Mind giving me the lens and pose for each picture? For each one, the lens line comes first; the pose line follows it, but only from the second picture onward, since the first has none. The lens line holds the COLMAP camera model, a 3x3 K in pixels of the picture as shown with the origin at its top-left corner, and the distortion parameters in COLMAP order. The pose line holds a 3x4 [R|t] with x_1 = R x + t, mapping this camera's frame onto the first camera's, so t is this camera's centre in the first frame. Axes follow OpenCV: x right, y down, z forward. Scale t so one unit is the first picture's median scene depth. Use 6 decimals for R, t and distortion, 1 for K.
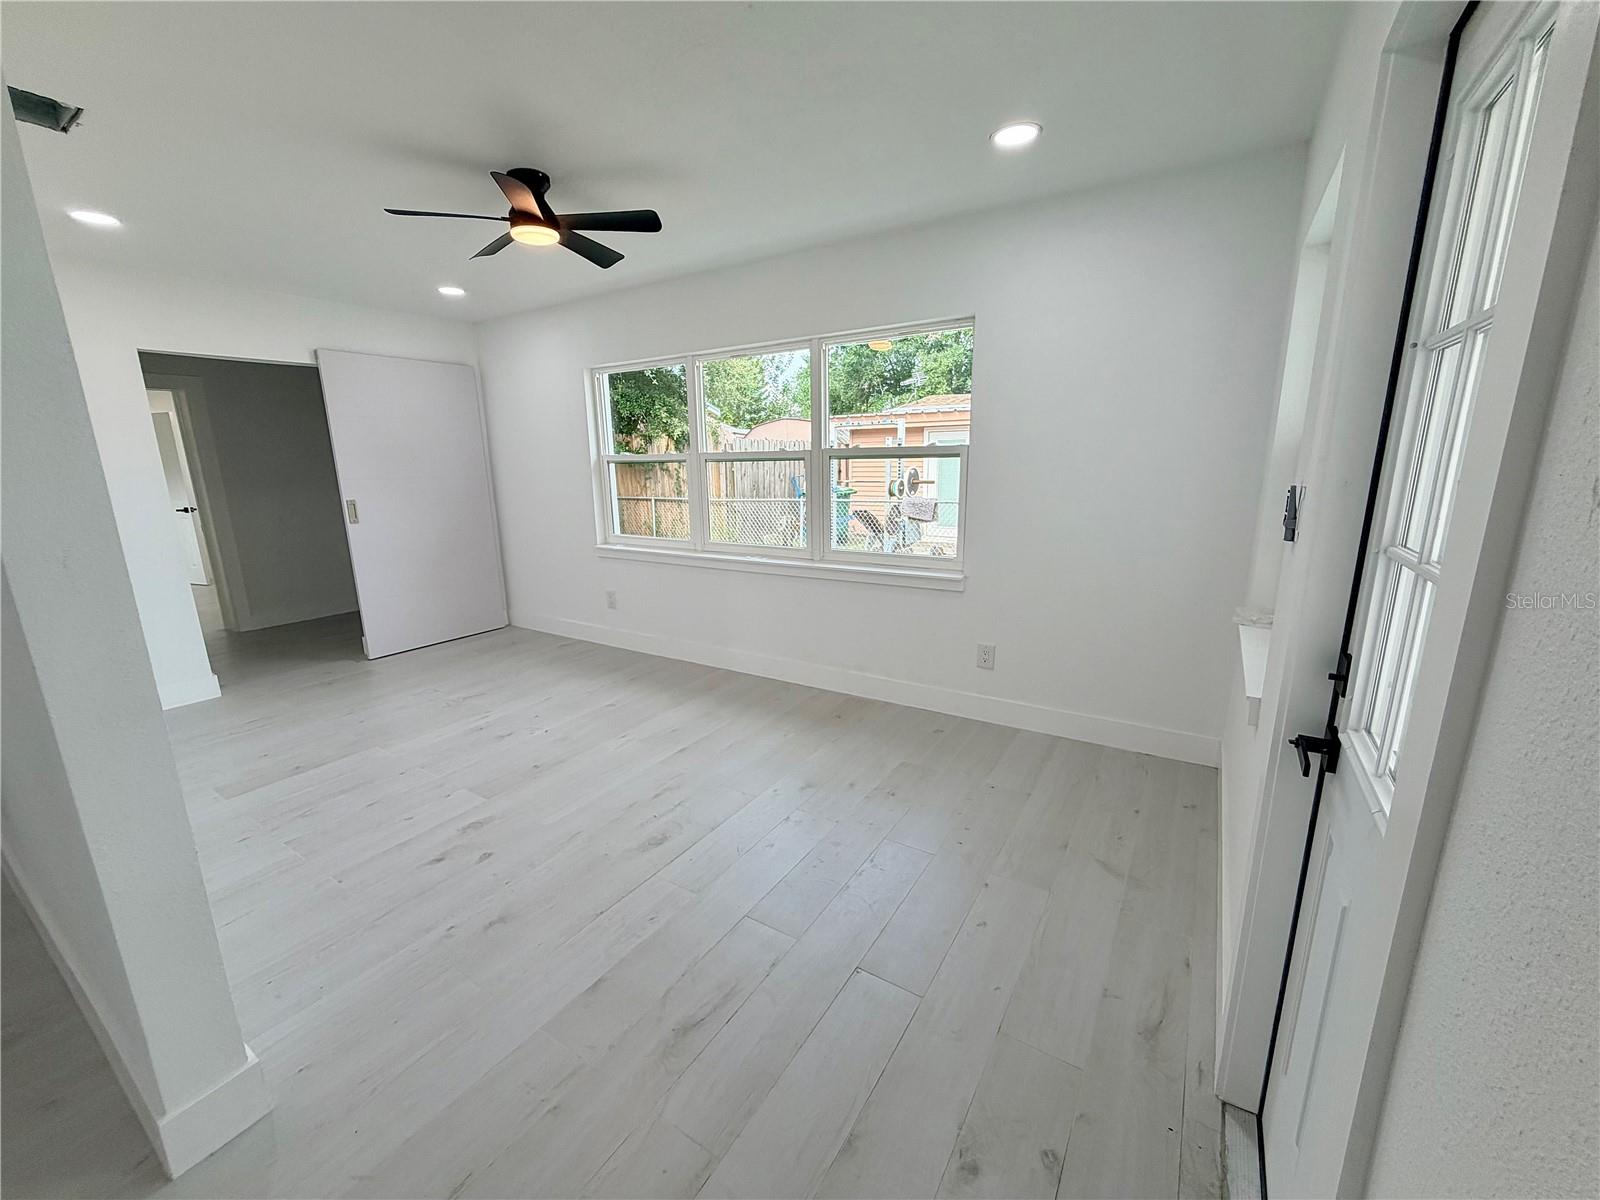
lens RADIAL K [[640.6, 0, 794.8], [0, 640.6, 601.7], [0, 0, 1]] dist [0.001559, -0.000009]
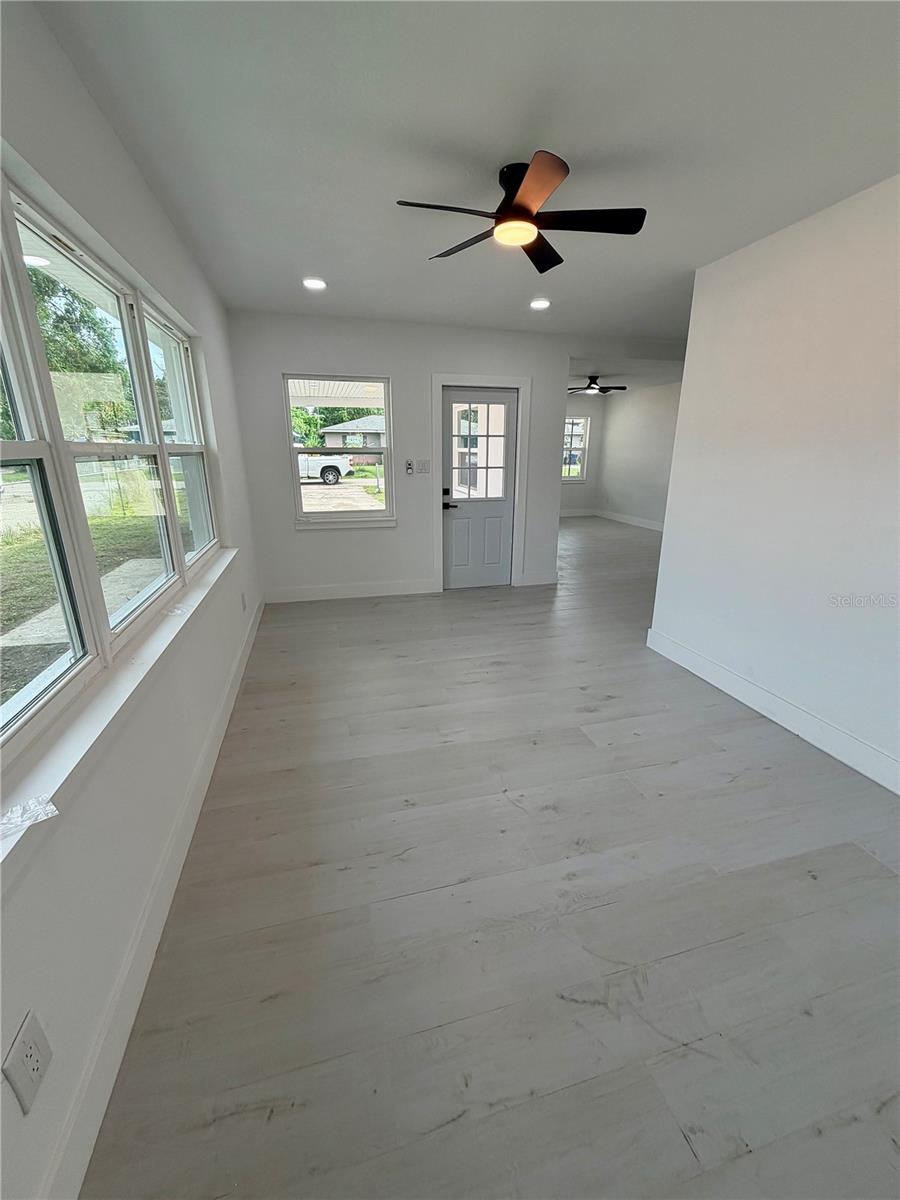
lens RADIAL K [[480.4, 0, 451.6], [0, 480.4, 596.7], [0, 0, 1]] dist [0.001559, -0.000009]
pose [[-0.744420, -0.179563, 0.643114, -0.779290], [0.159524, 0.887442, 0.432434, -0.333056], [-0.648376, 0.424505, -0.631985, 1.506095]]
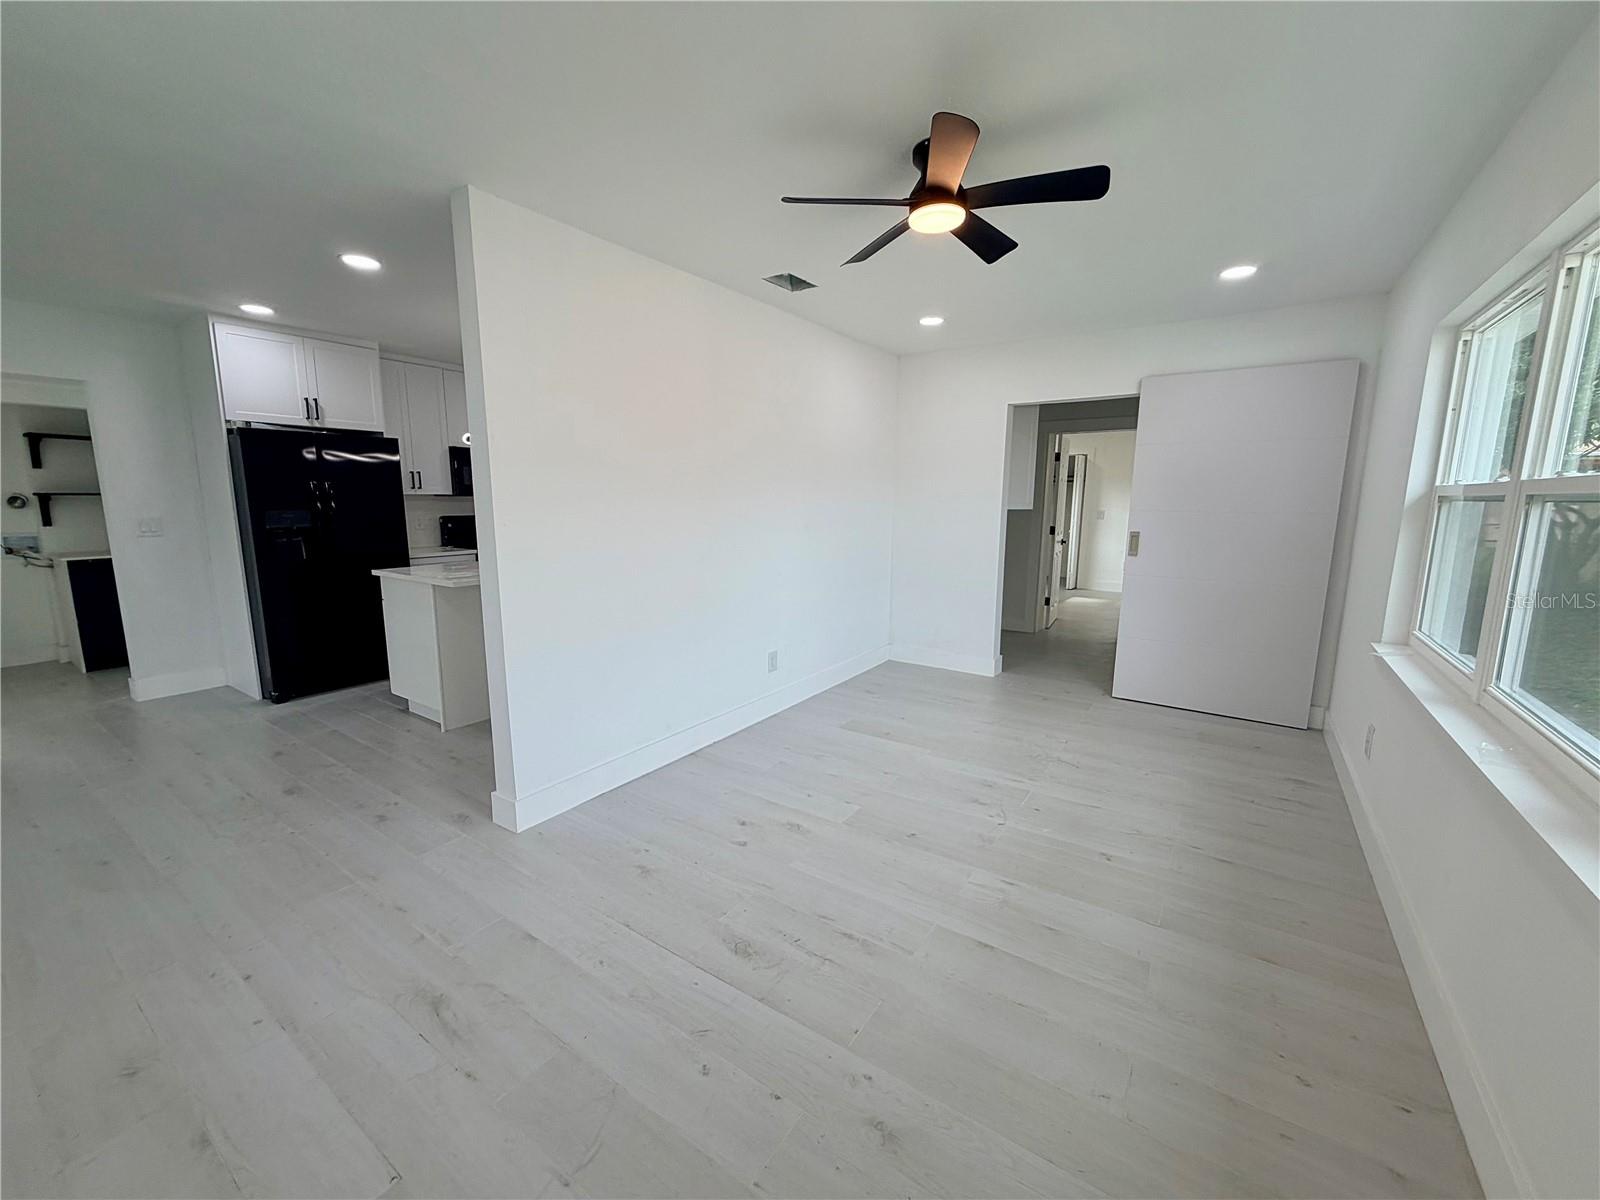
lens RADIAL K [[637.1, 0, 795.9], [0, 637.1, 599.2], [0, 0, 1]] dist [-0.000620, -0.000390]
pose [[-0.028046, 0.177962, -0.983638, 0.408219], [-0.225284, 0.957583, 0.179671, -0.176836], [0.973889, 0.226637, 0.013235, 0.764538]]
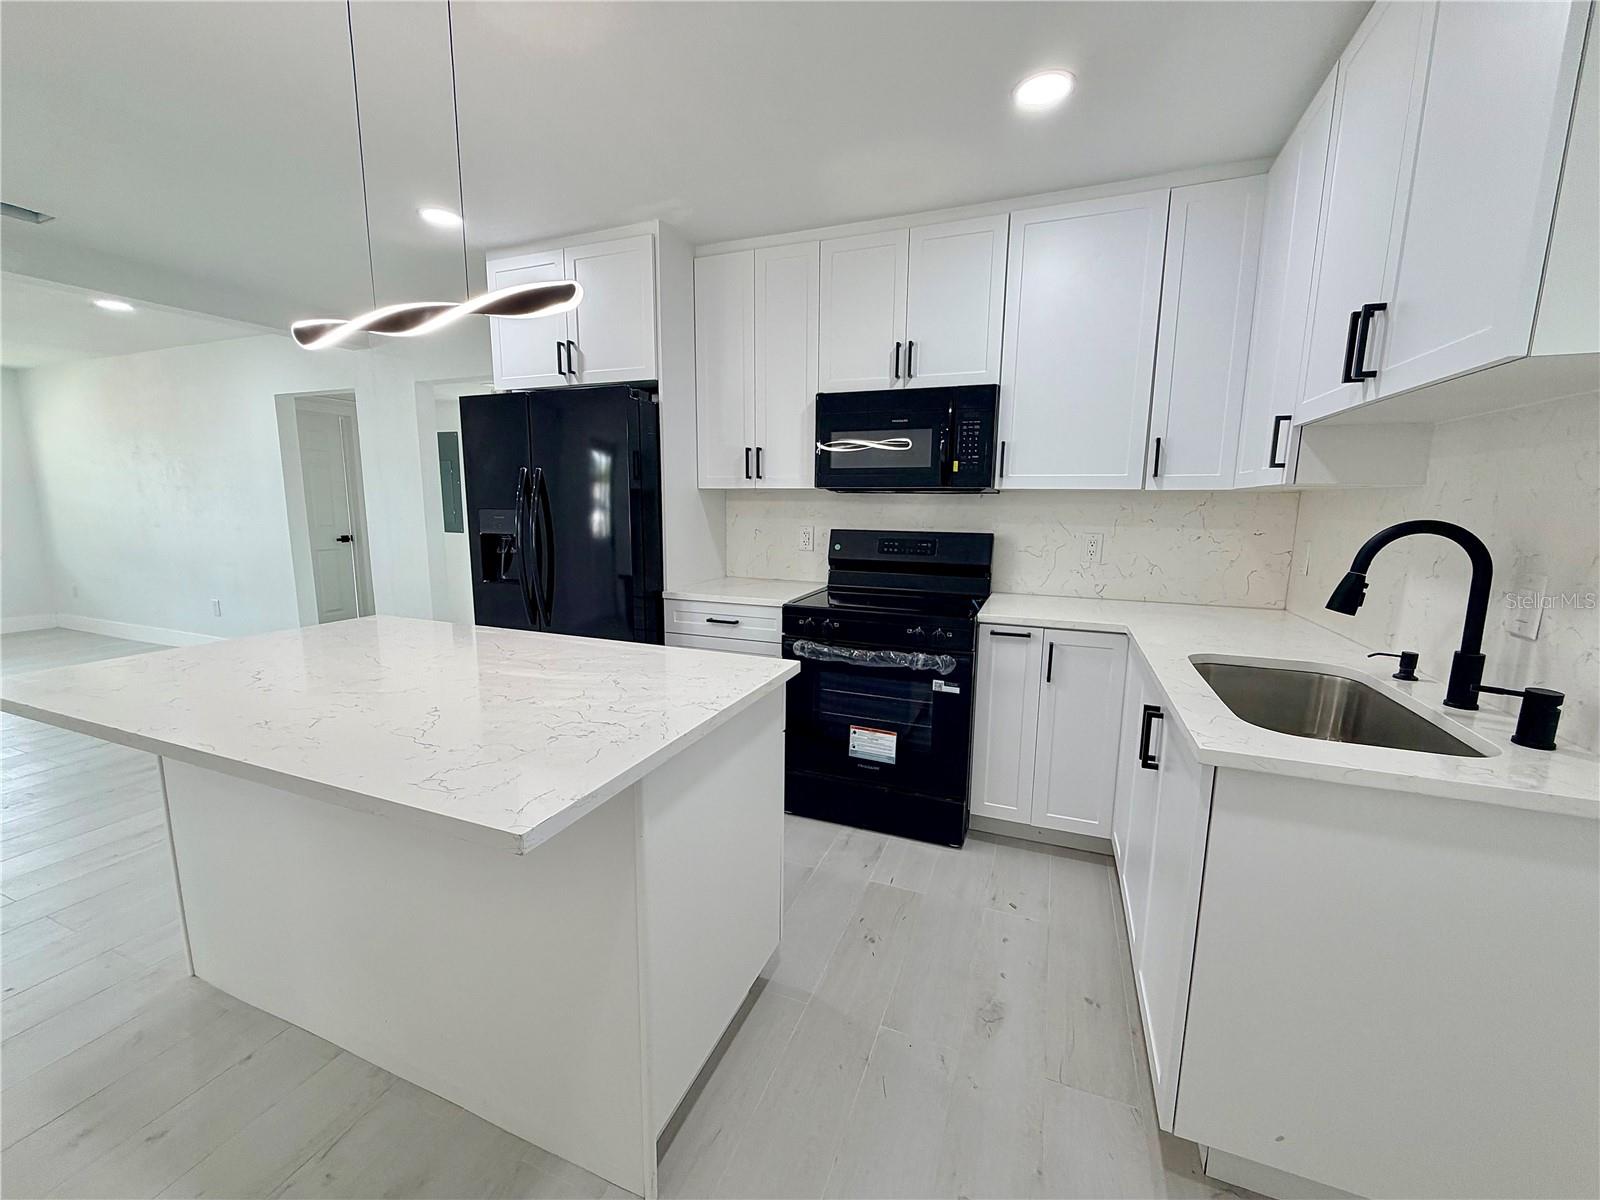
lens RADIAL K [[637.1, 0, 795.9], [0, 637.1, 599.2], [0, 0, 1]] dist [-0.000620, -0.000390]
pose [[-0.982714, 0.038752, -0.181027, -1.198714], [-0.031348, 0.928893, 0.369019, -0.110720], [0.182455, 0.368315, -0.911622, 0.682229]]
